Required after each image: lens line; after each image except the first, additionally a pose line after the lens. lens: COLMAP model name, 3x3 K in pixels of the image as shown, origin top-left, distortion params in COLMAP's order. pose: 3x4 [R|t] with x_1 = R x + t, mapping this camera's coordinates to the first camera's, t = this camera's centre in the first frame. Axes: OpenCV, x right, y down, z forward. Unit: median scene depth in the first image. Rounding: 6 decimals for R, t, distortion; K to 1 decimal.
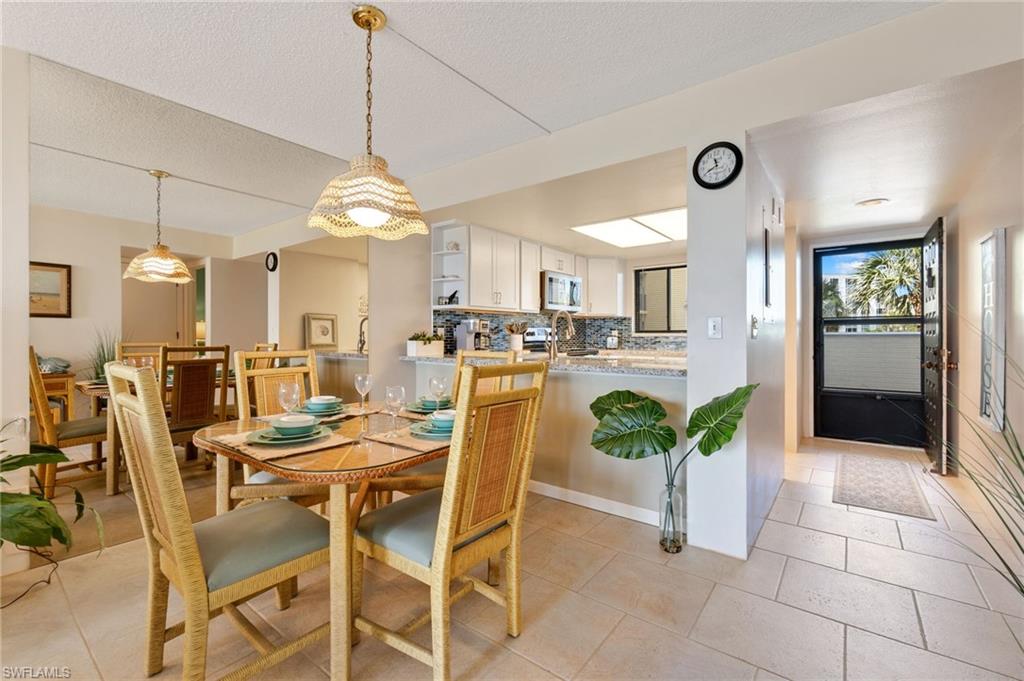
lens RADIAL K [[445.8, 0, 506.4], [0, 445.8, 336.2], [0, 0, 1]] dist [-0.001743, -0.000467]
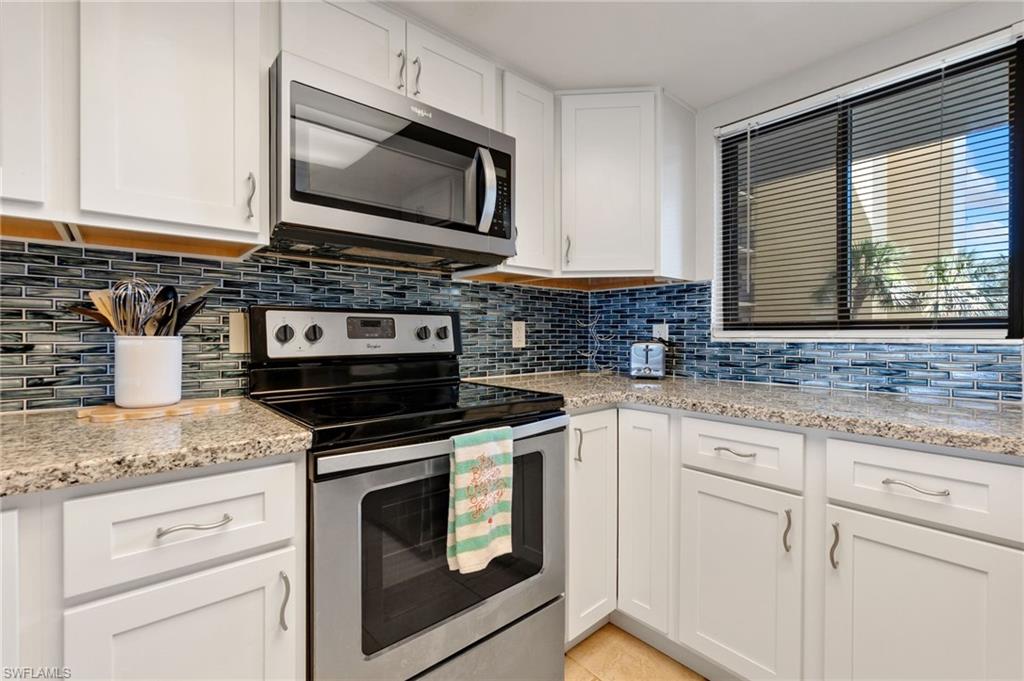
lens RADIAL K [[445.8, 0, 506.4], [0, 445.8, 336.2], [0, 0, 1]] dist [-0.001743, -0.000467]
pose [[0.980405, 0.002358, -0.196977, 0.201323], [-0.002559, 0.999996, -0.000767, -0.002542], [0.196975, 0.001256, 0.980408, 0.662082]]
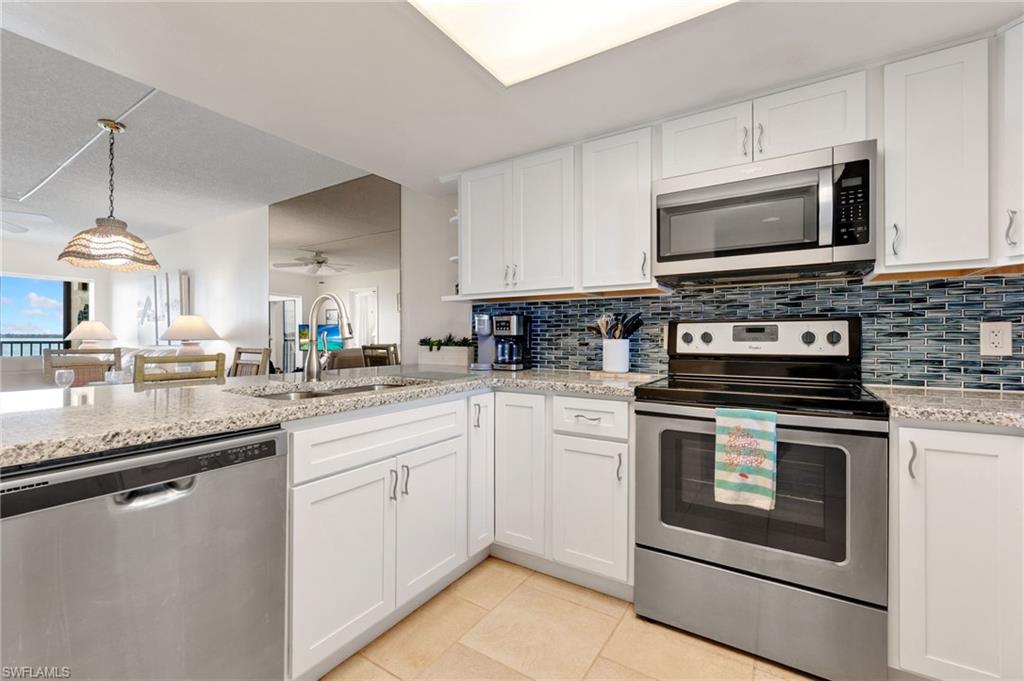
lens RADIAL K [[445.8, 0, 506.4], [0, 445.8, 336.2], [0, 0, 1]] dist [-0.001743, -0.000467]
pose [[0.096038, -0.001723, -0.995376, 0.387175], [-0.005576, 0.999982, -0.002269, -0.003535], [0.995362, 0.005768, 0.096027, 0.682966]]
